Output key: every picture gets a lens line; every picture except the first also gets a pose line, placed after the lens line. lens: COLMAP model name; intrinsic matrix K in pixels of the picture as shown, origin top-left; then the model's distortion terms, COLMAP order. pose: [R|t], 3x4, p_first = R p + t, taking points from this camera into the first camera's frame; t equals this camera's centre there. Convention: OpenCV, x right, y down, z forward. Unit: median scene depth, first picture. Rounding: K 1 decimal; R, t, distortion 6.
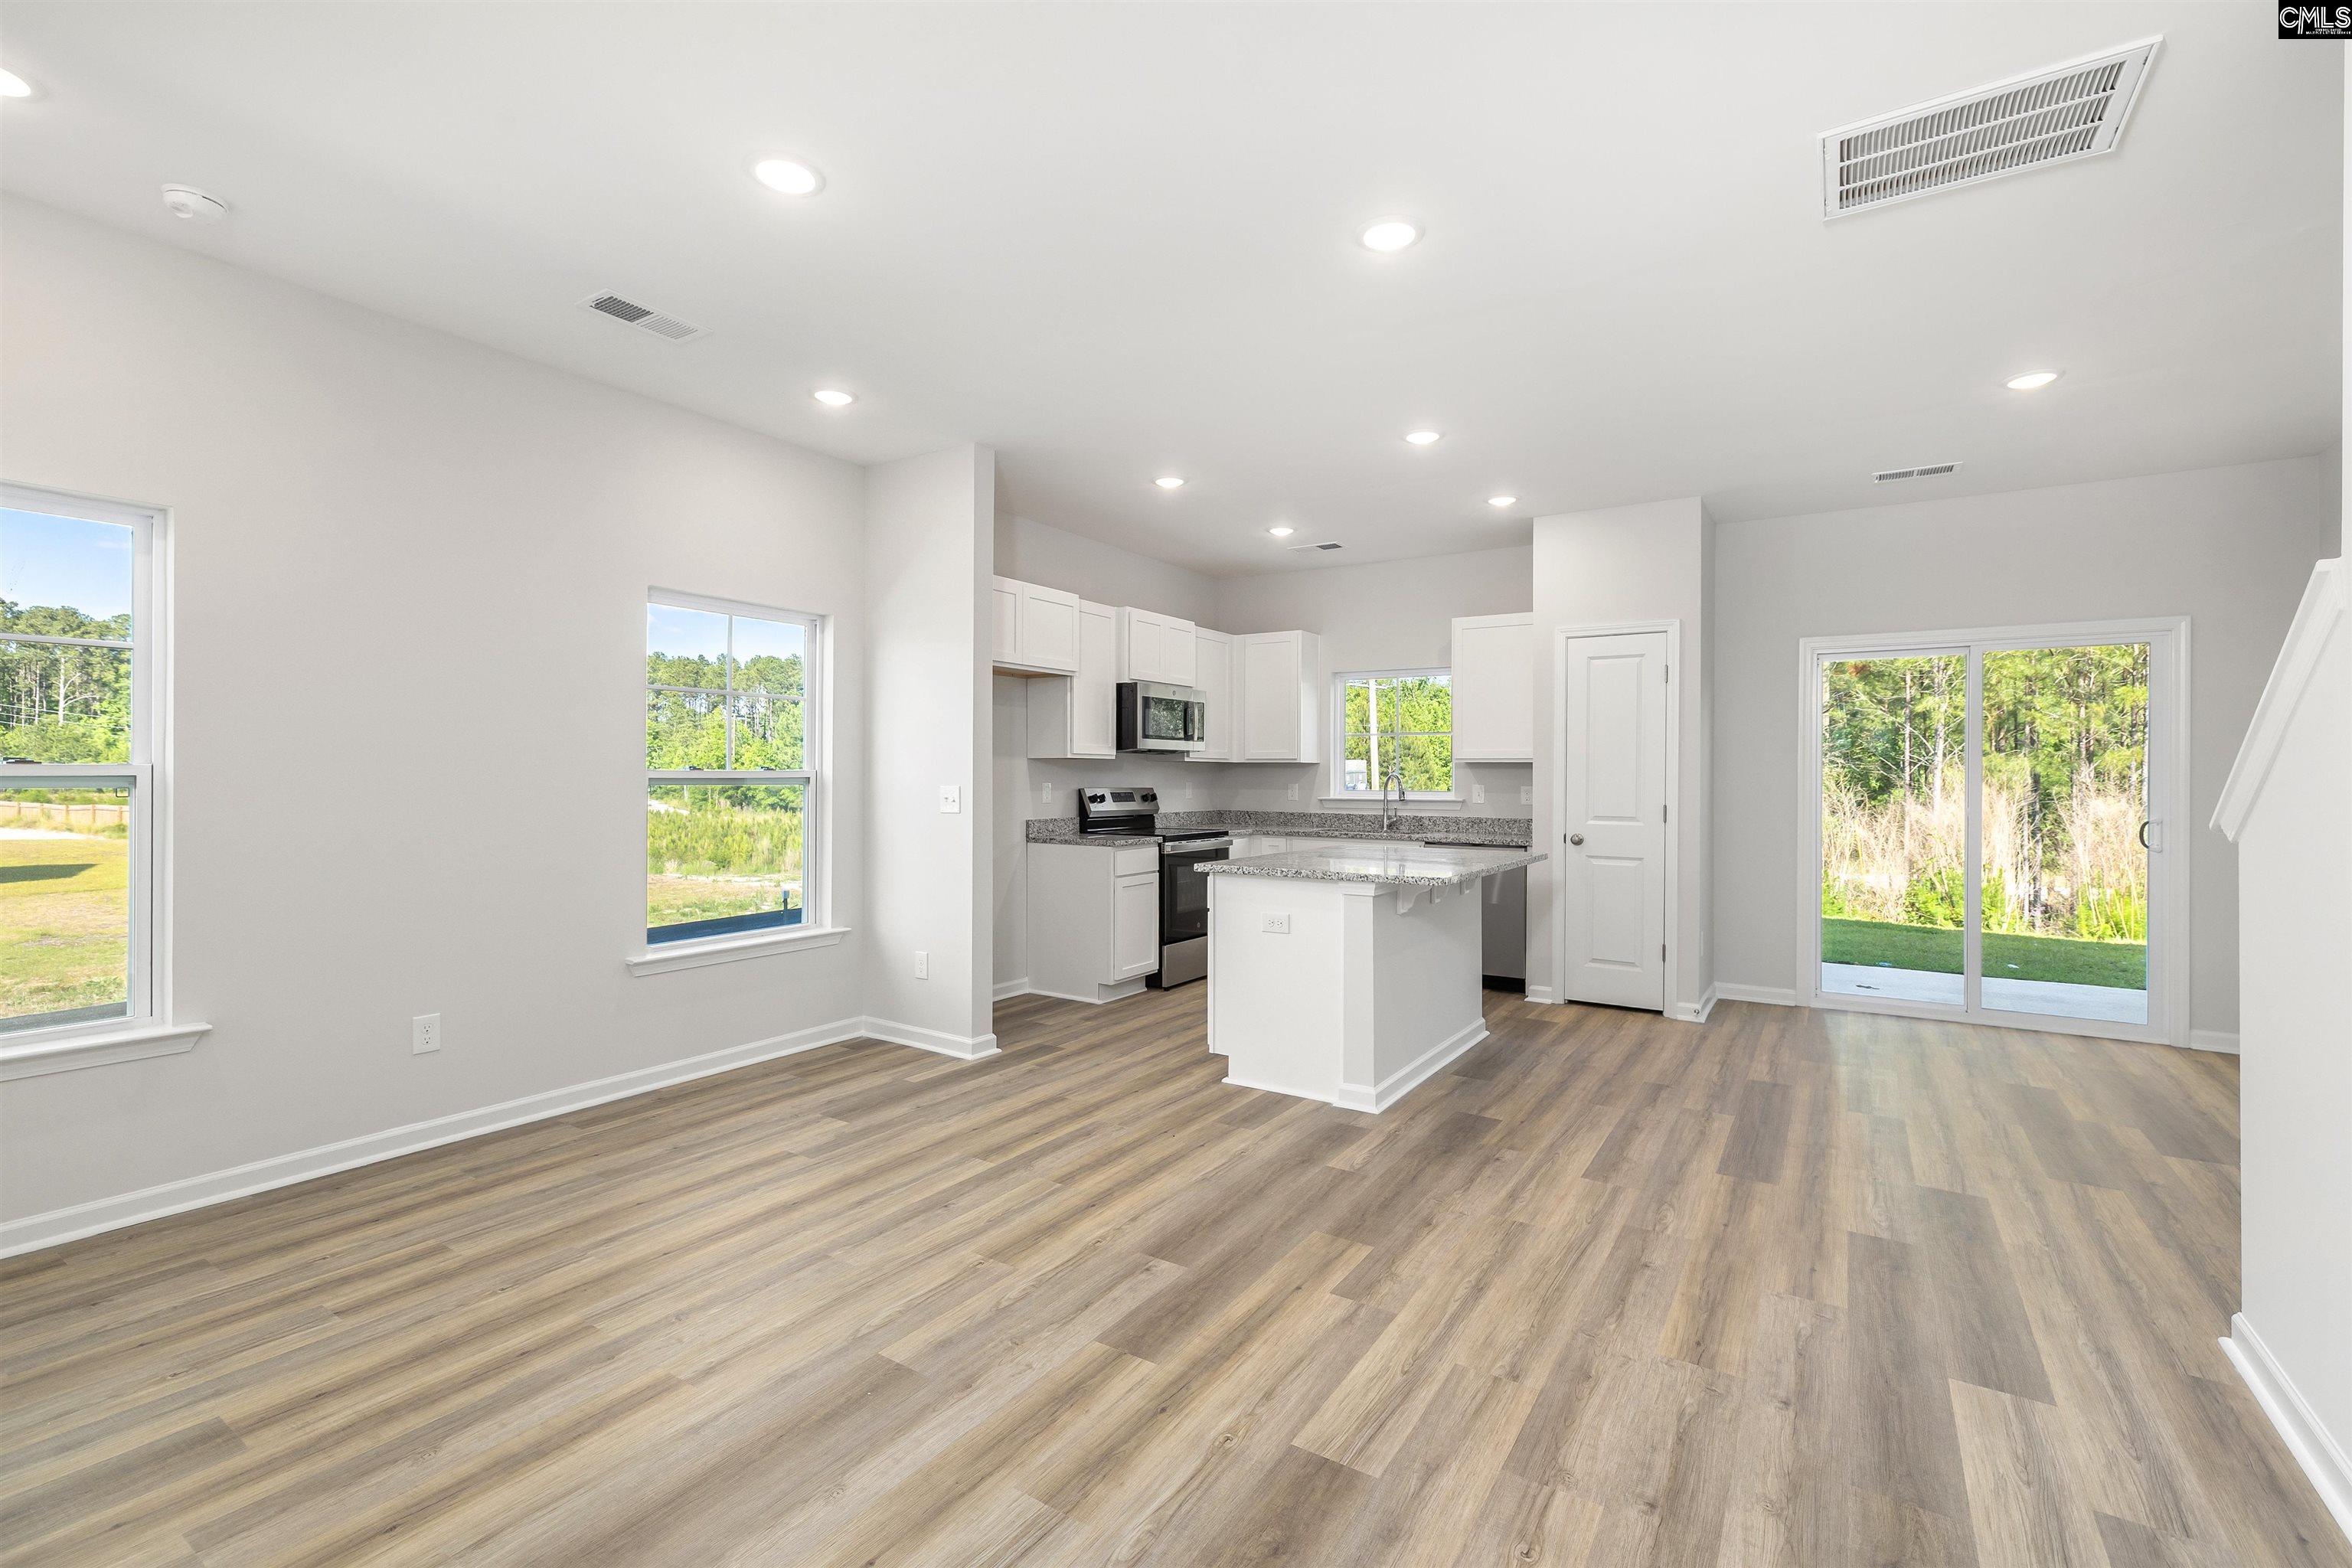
lens RADIAL K [[1021.6, 0, 1178.9], [0, 1021.6, 776.9], [0, 0, 1]] dist [0.001046, -0.000031]
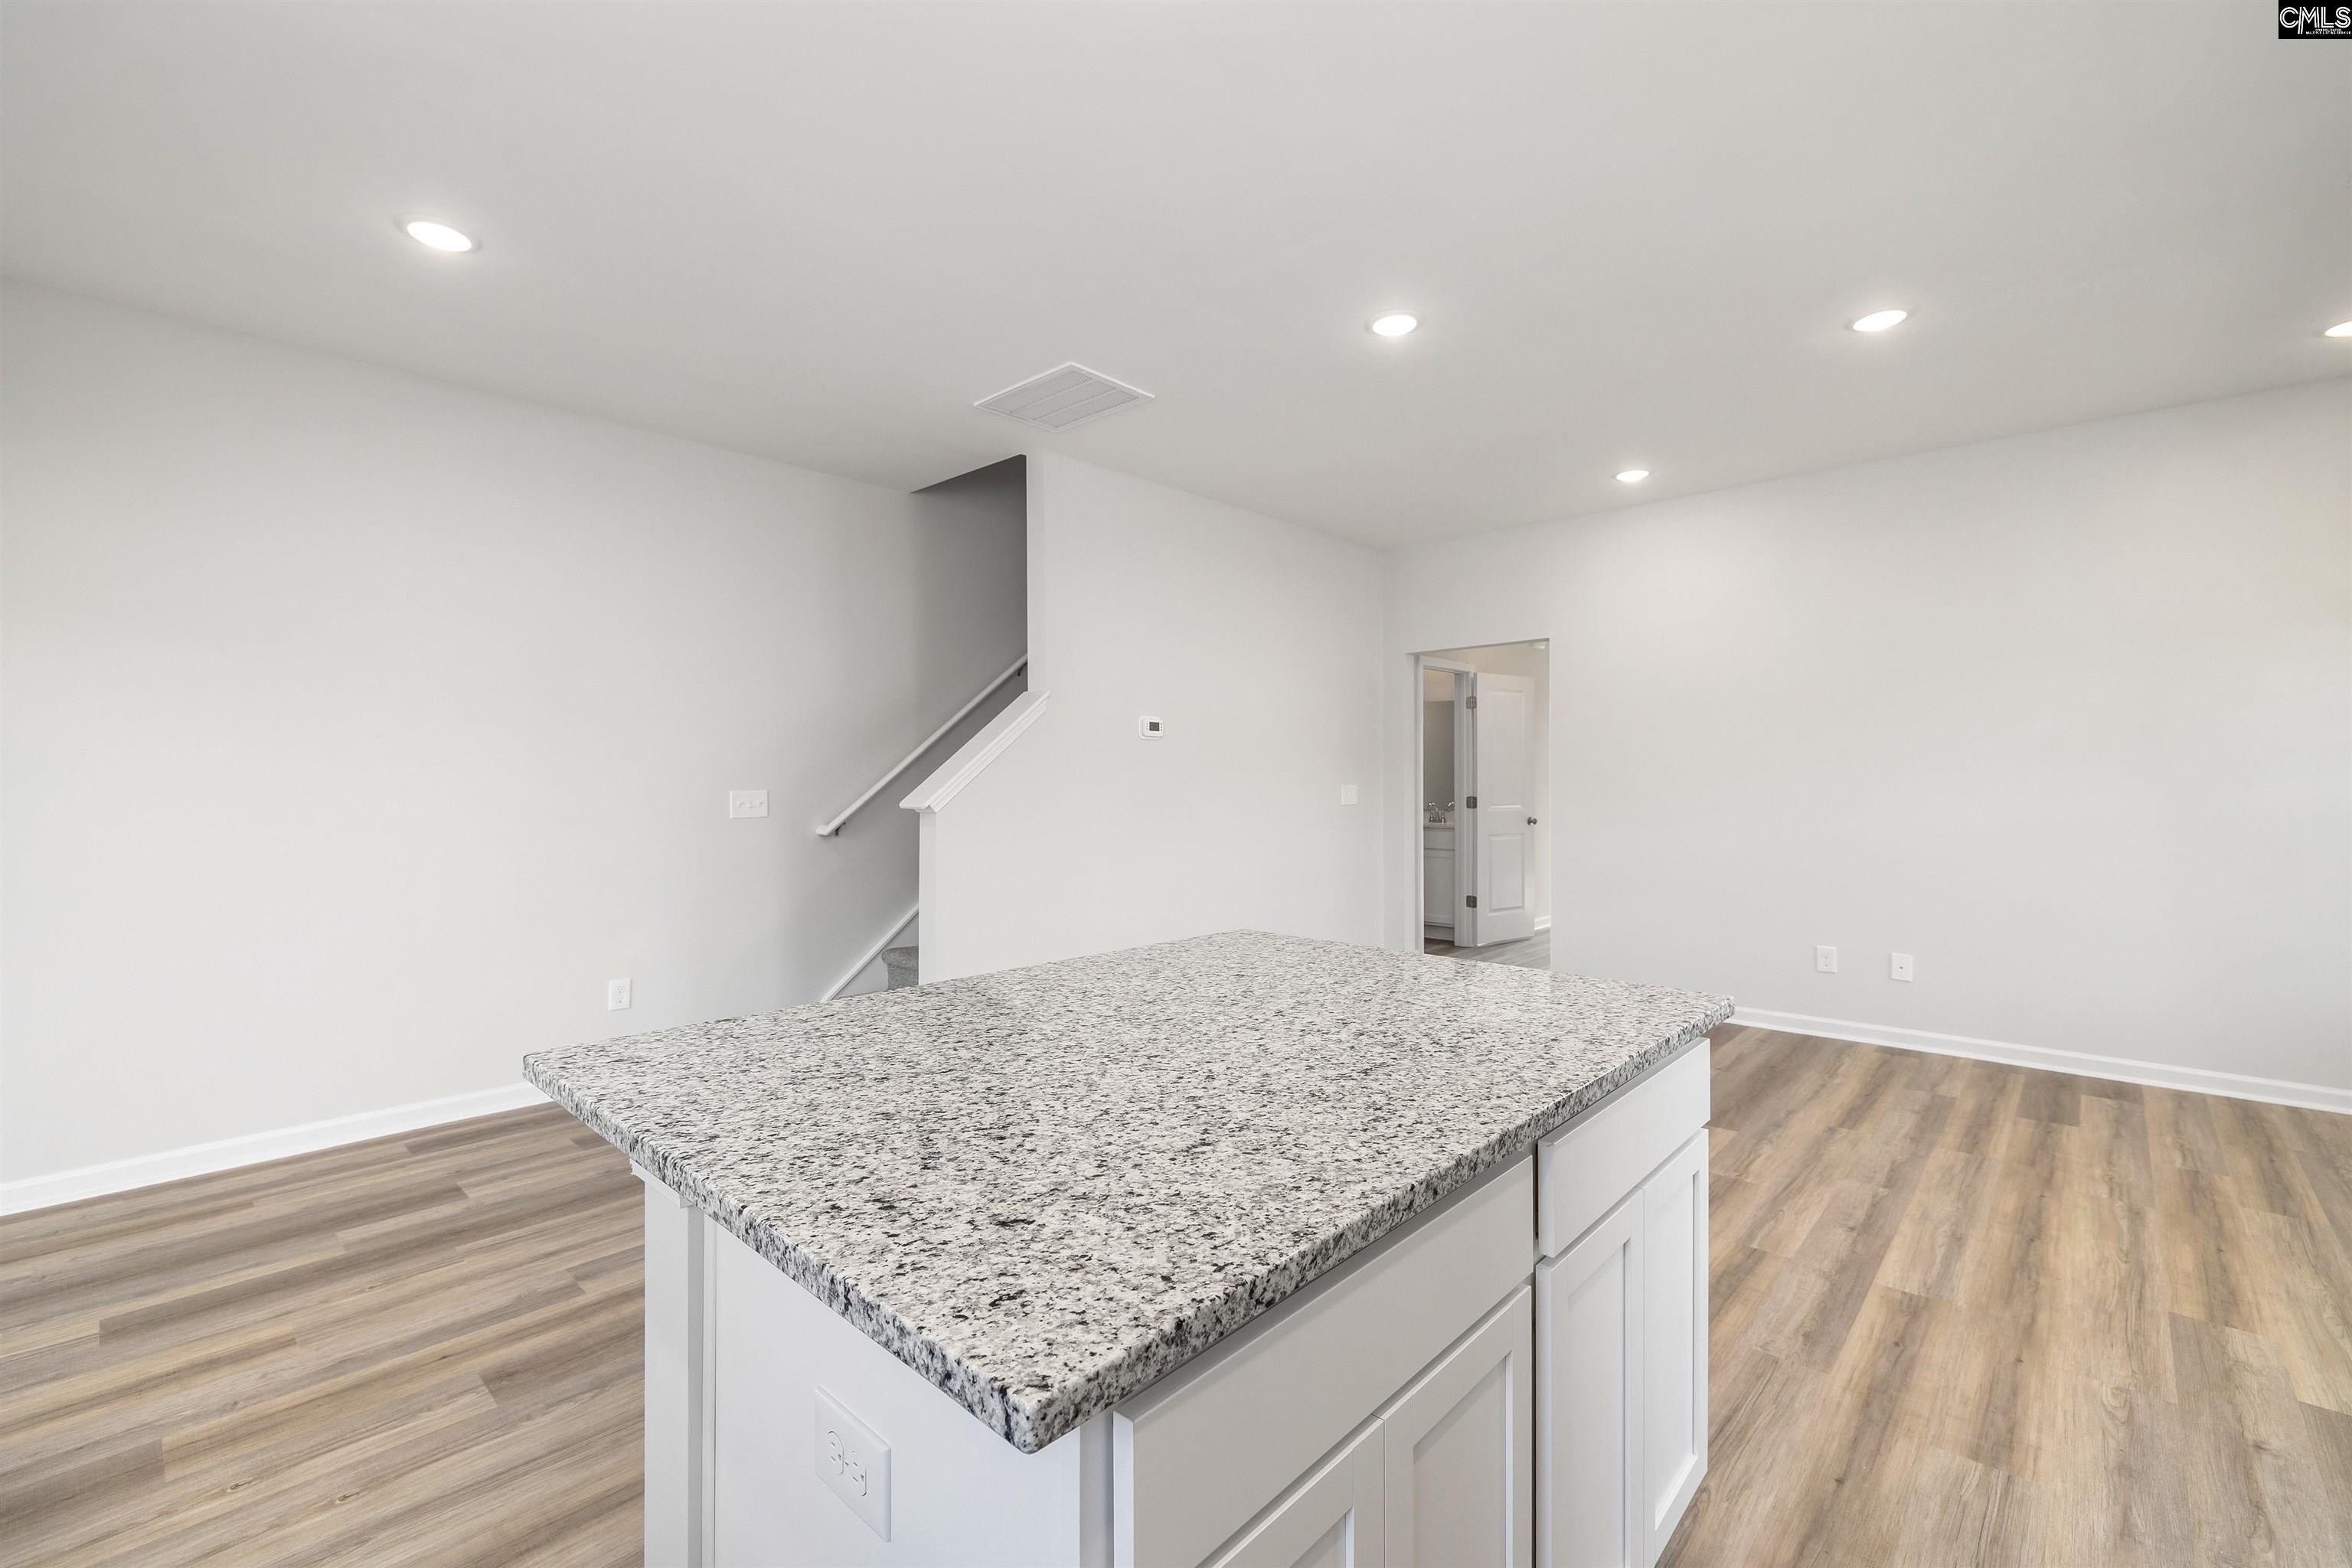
lens RADIAL K [[1000.1, 0, 1176.0], [0, 1000.1, 784.0], [0, 0, 1]] dist [-0.001511, -0.000375]
pose [[-0.985048, -0.003881, 0.172234, 0.173241], [-0.002707, 0.999971, 0.007050, -0.001159], [-0.172256, 0.006478, -0.985031, 1.485515]]
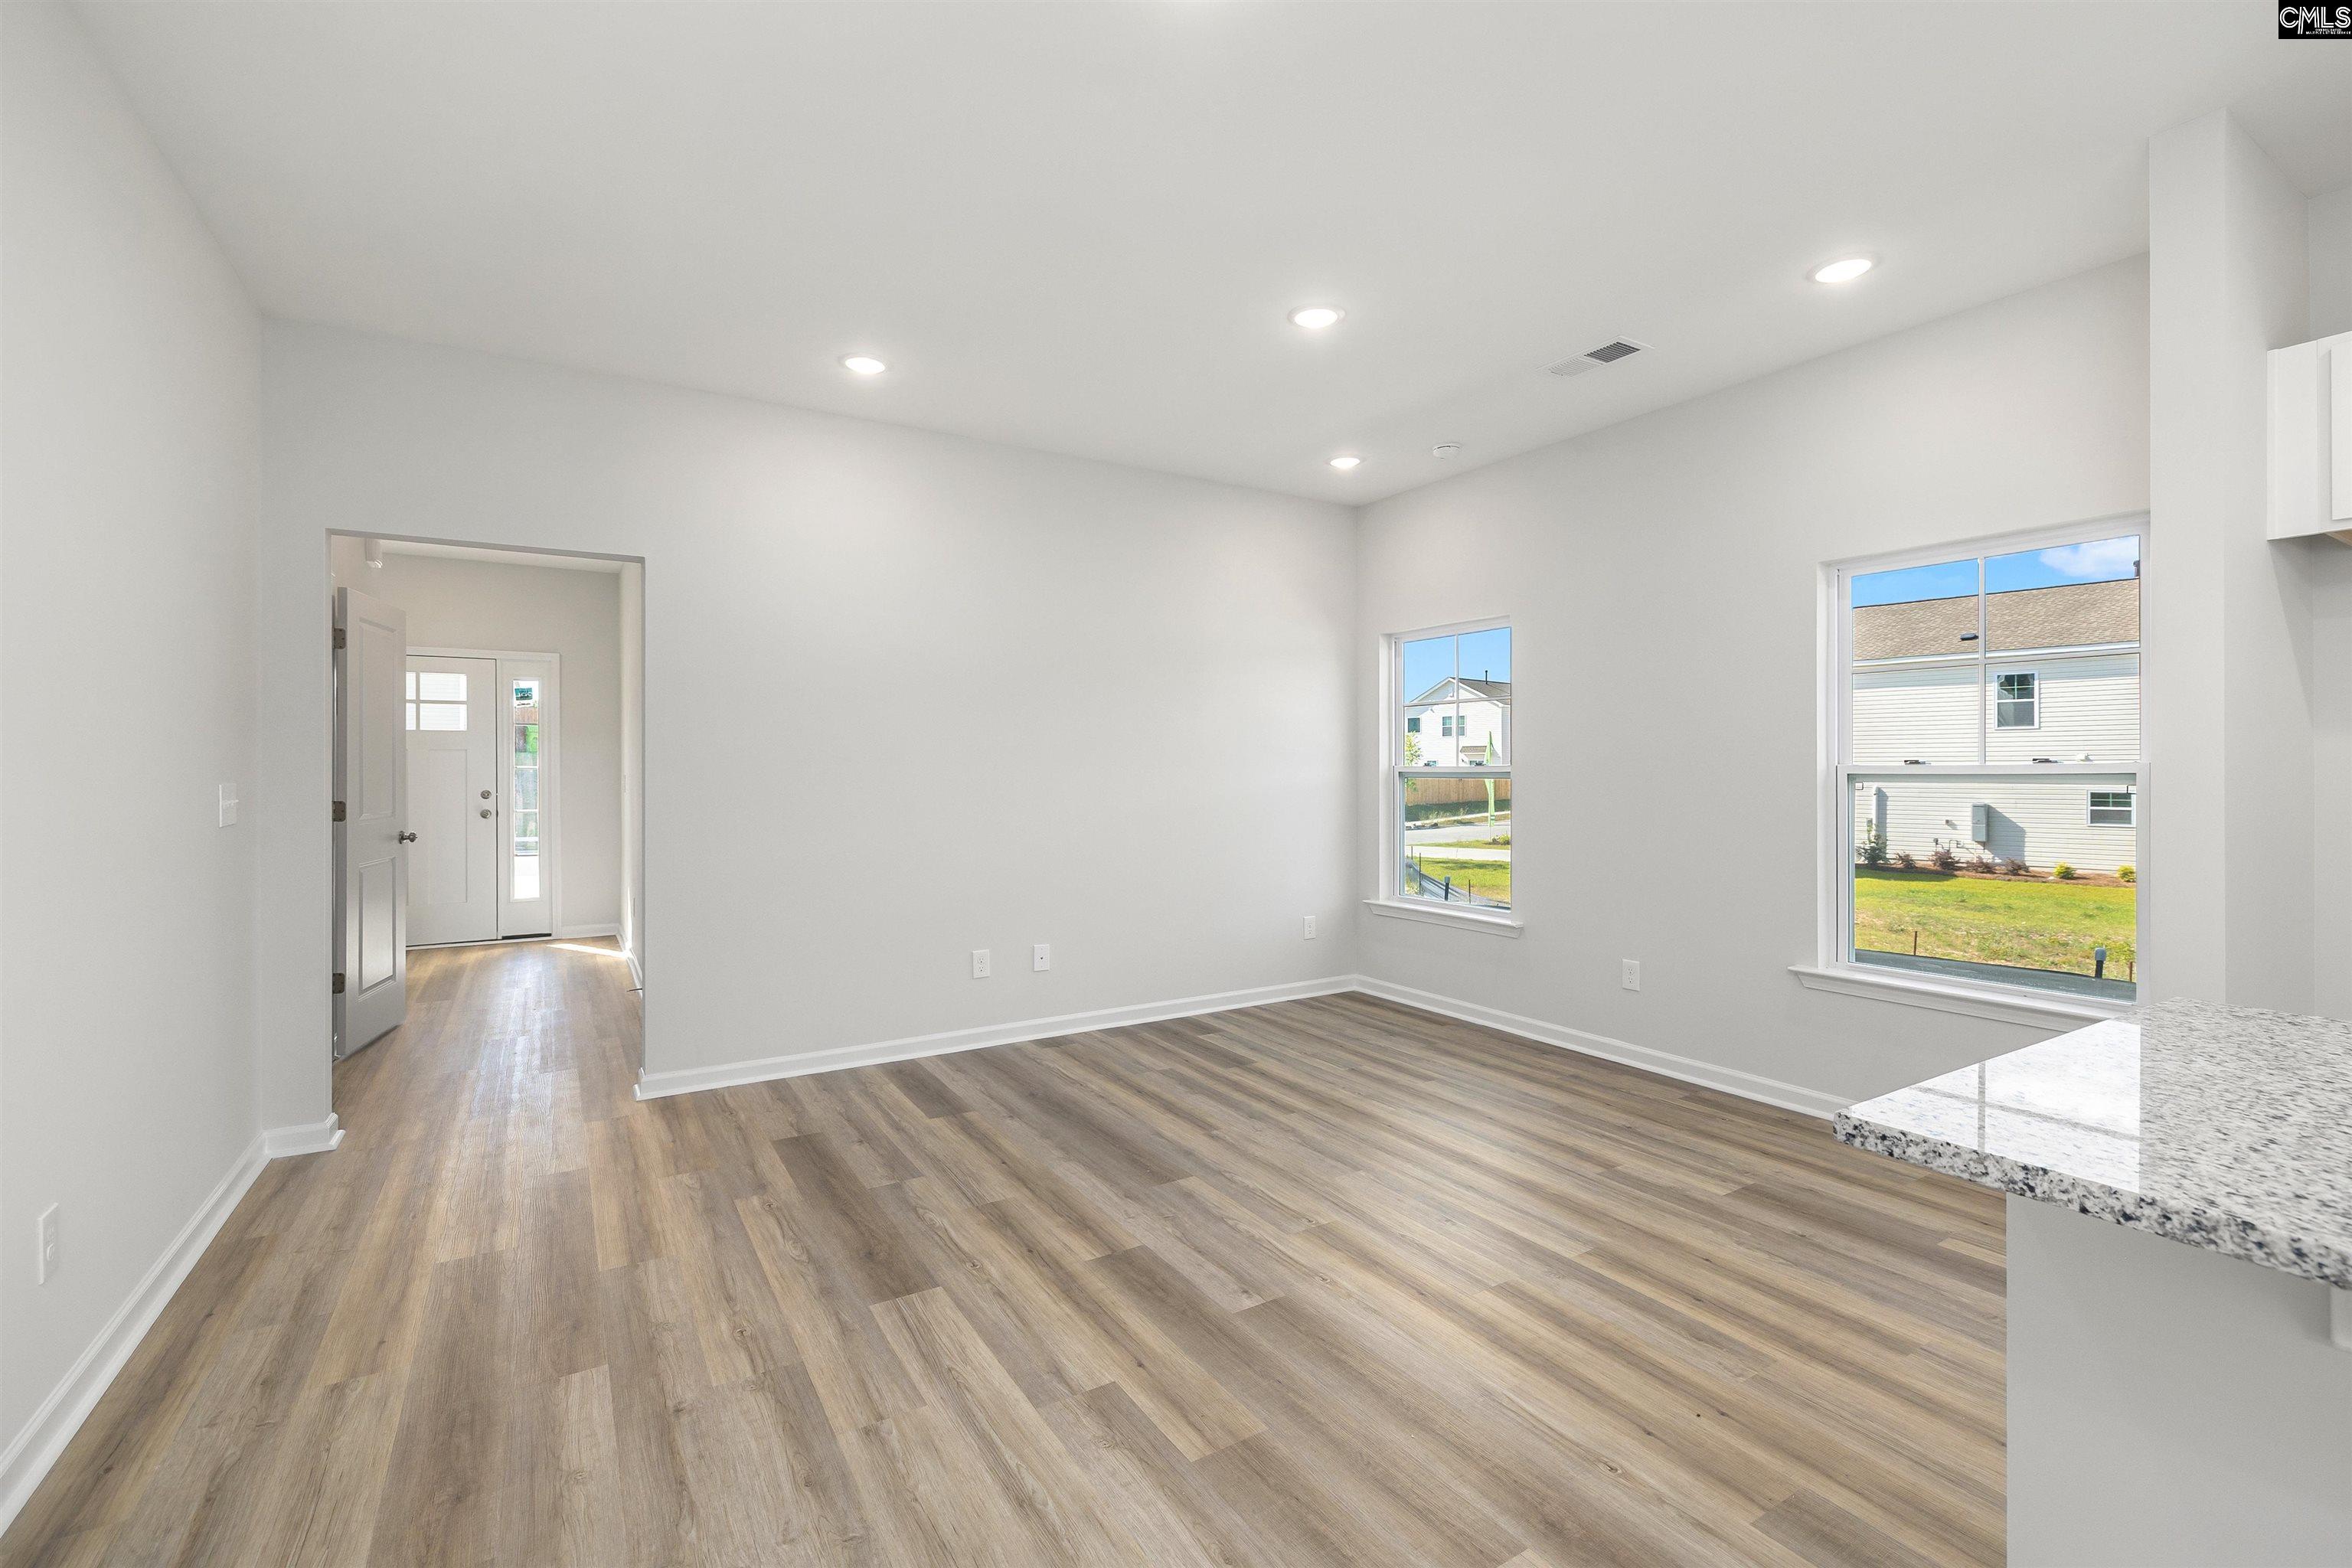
lens RADIAL K [[1013.4, 0, 1174.8], [0, 1013.4, 770.7], [0, 0, 1]] dist [0.001236, -0.000055]
pose [[-0.424748, -0.004777, -0.905299, 0.541938], [-0.002742, 0.999988, -0.003990, 0.003274], [0.905307, 0.000788, -0.424756, 0.856766]]
